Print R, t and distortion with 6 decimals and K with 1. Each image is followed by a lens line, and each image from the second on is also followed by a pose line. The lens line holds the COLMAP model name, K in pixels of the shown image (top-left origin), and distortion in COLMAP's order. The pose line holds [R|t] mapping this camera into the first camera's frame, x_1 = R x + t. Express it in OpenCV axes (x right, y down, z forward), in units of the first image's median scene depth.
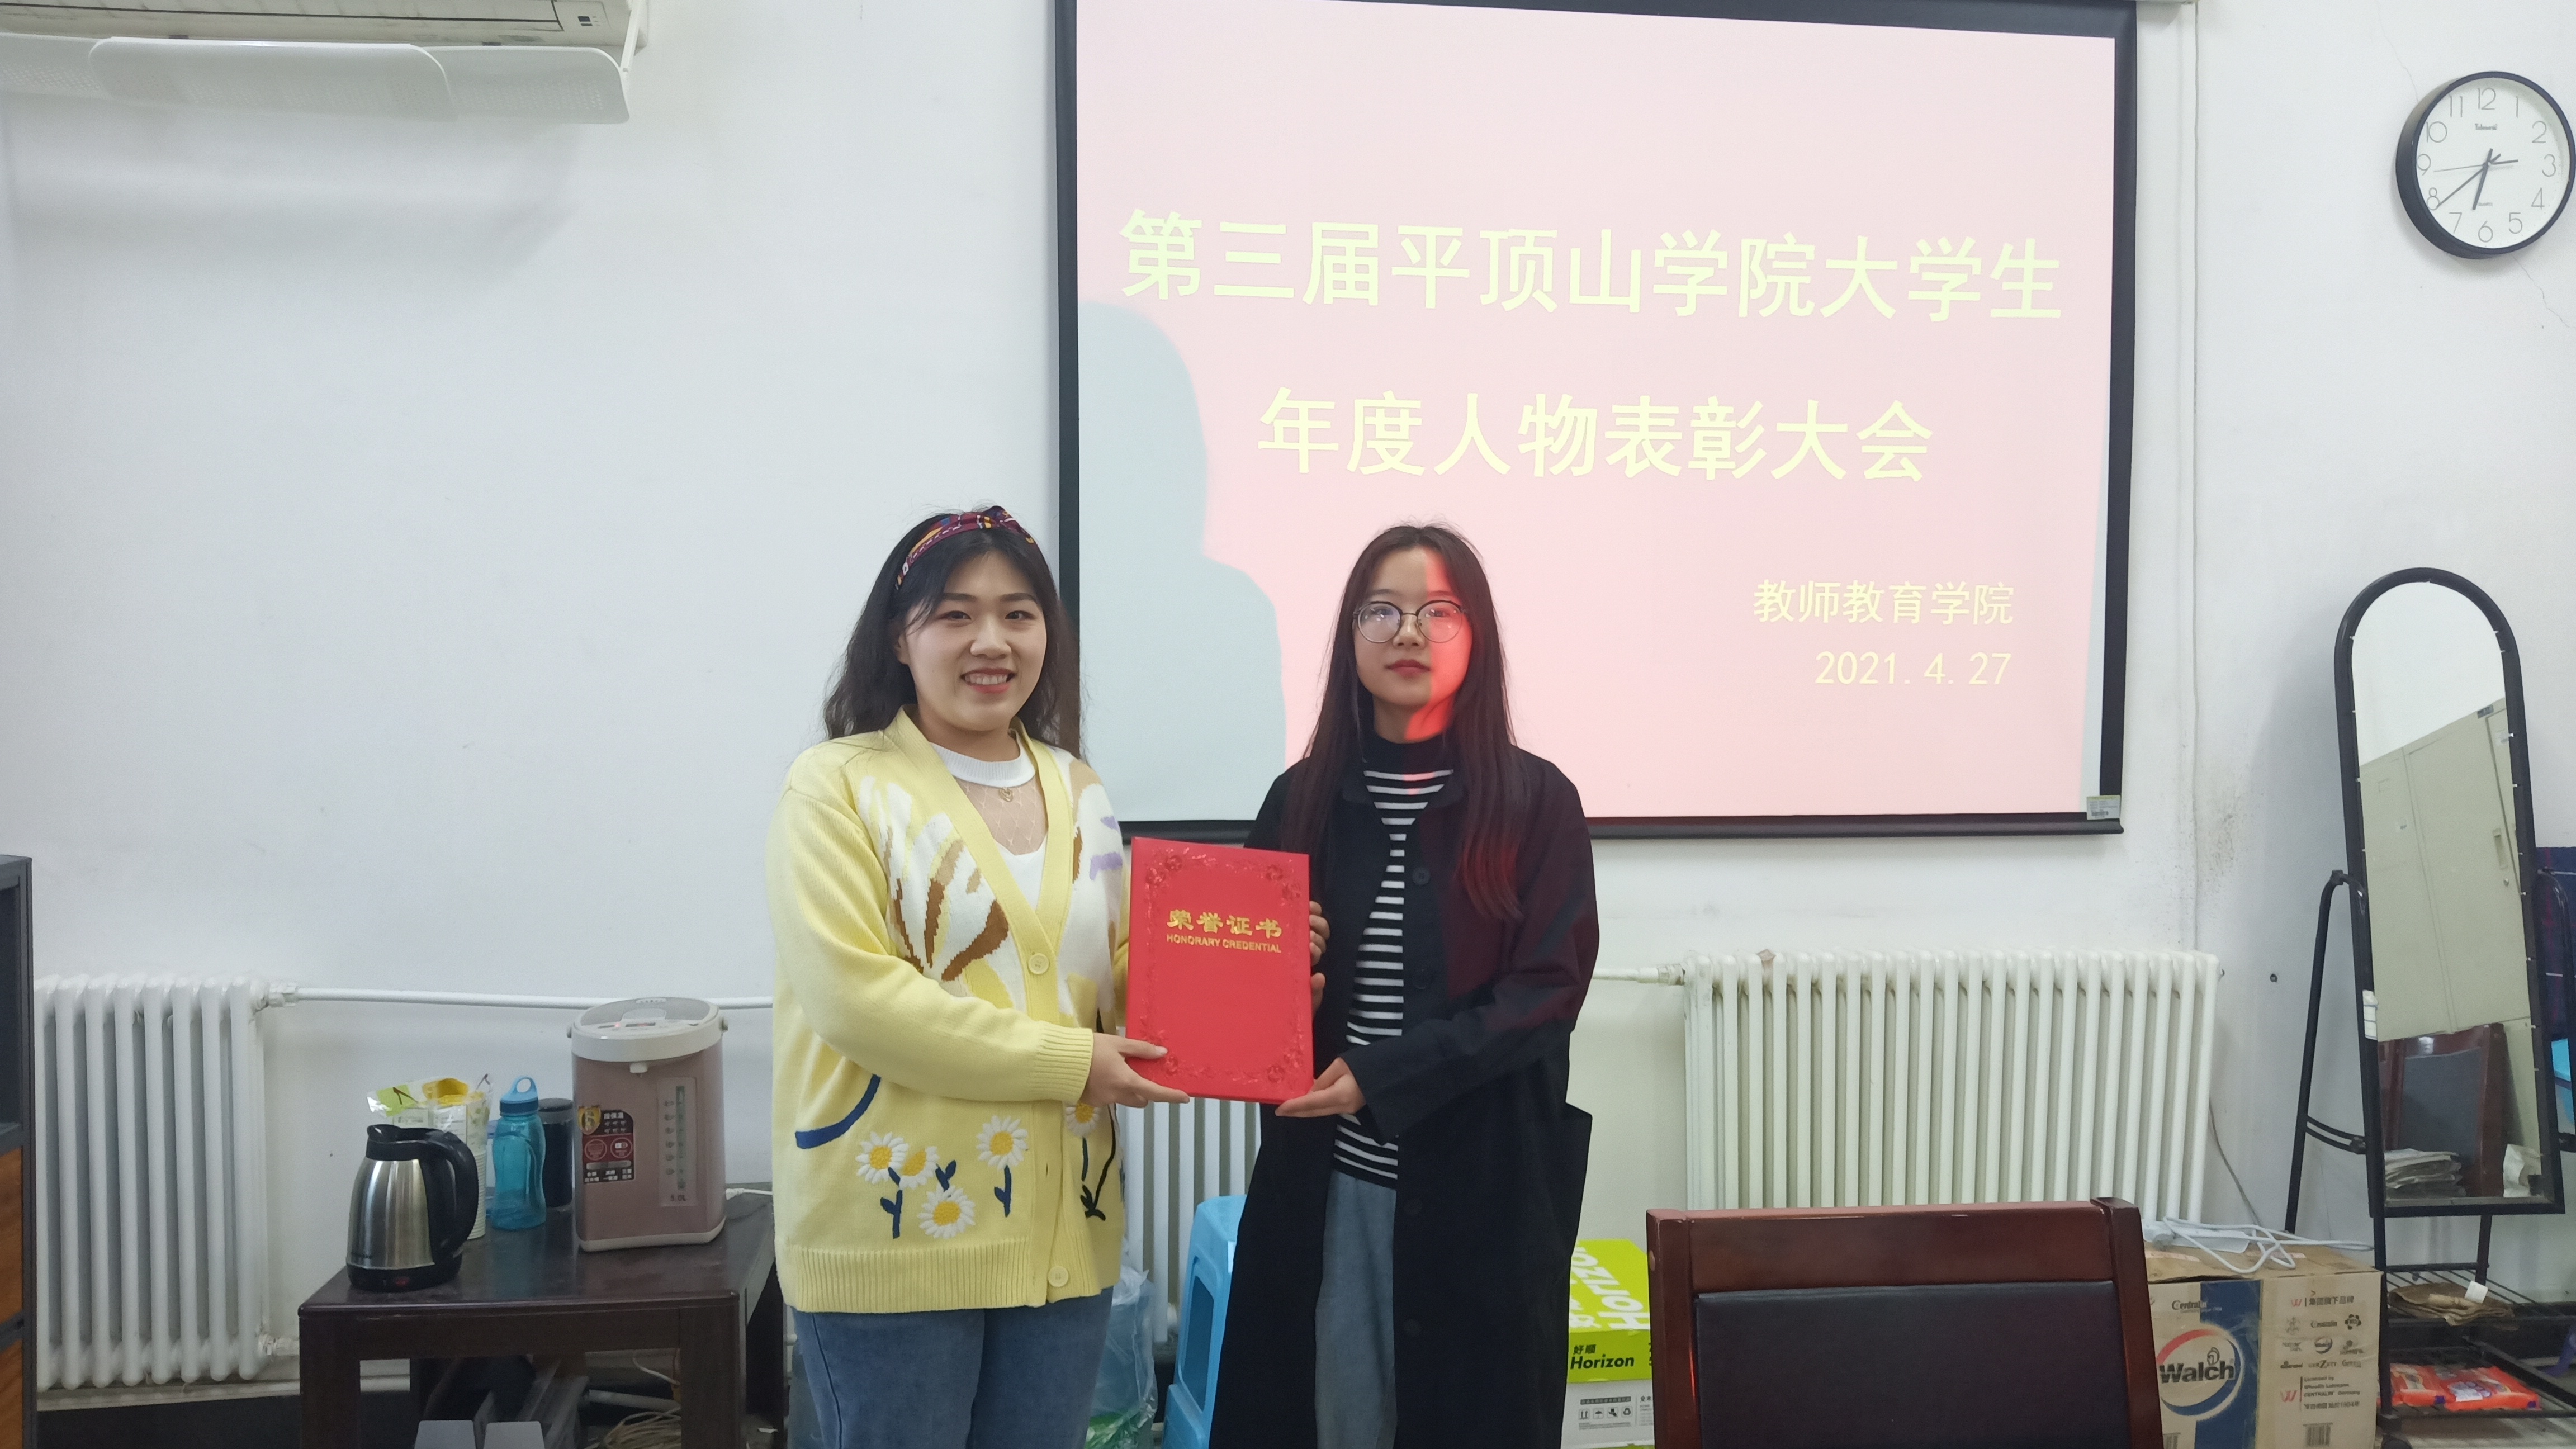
lens RADIAL K [[1961.7, 0, 1267.0], [0, 1961.7, 744.5], [0, 0, 1]] dist [0.023726, -0.044790]
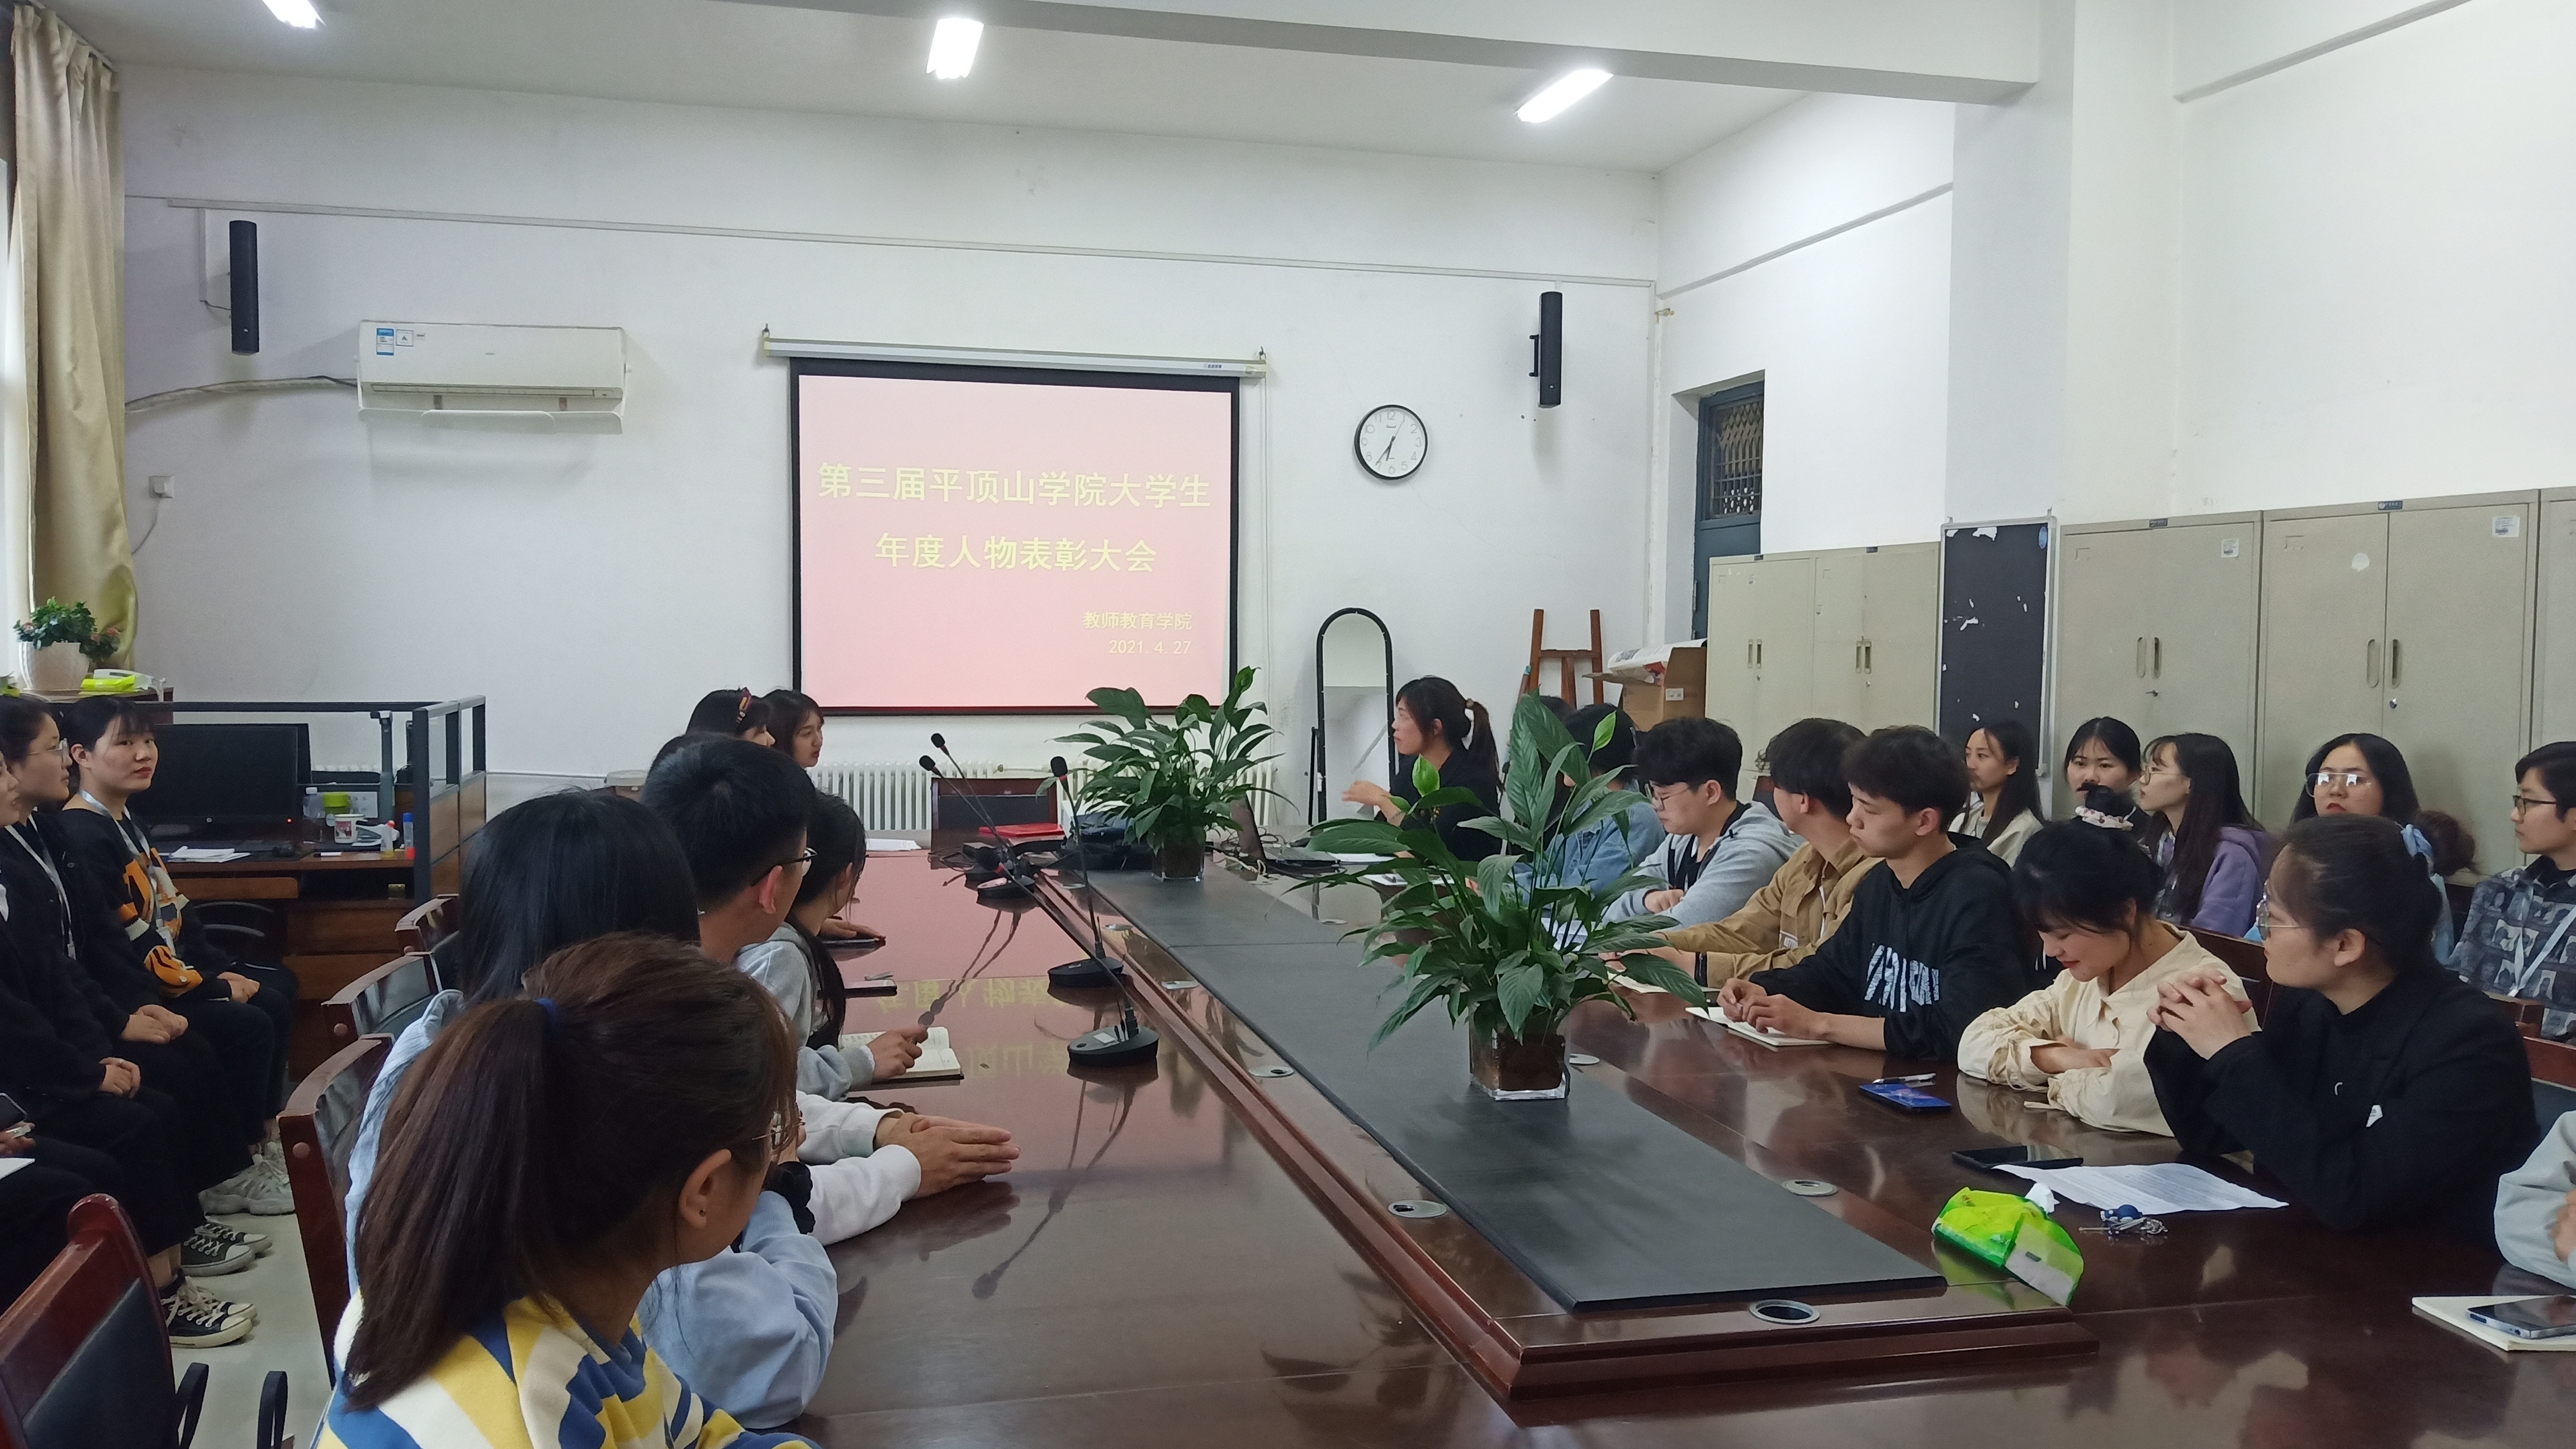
lens RADIAL K [[1961.7, 0, 1298.6], [0, 1961.7, 745.7], [0, 0, 1]] dist [0.023726, -0.044790]
pose [[0.987933, -0.003168, 0.154847, 0.136164], [0.000635, 0.999865, 0.016403, 0.045859], [-0.154878, -0.016107, 0.987802, -1.510469]]
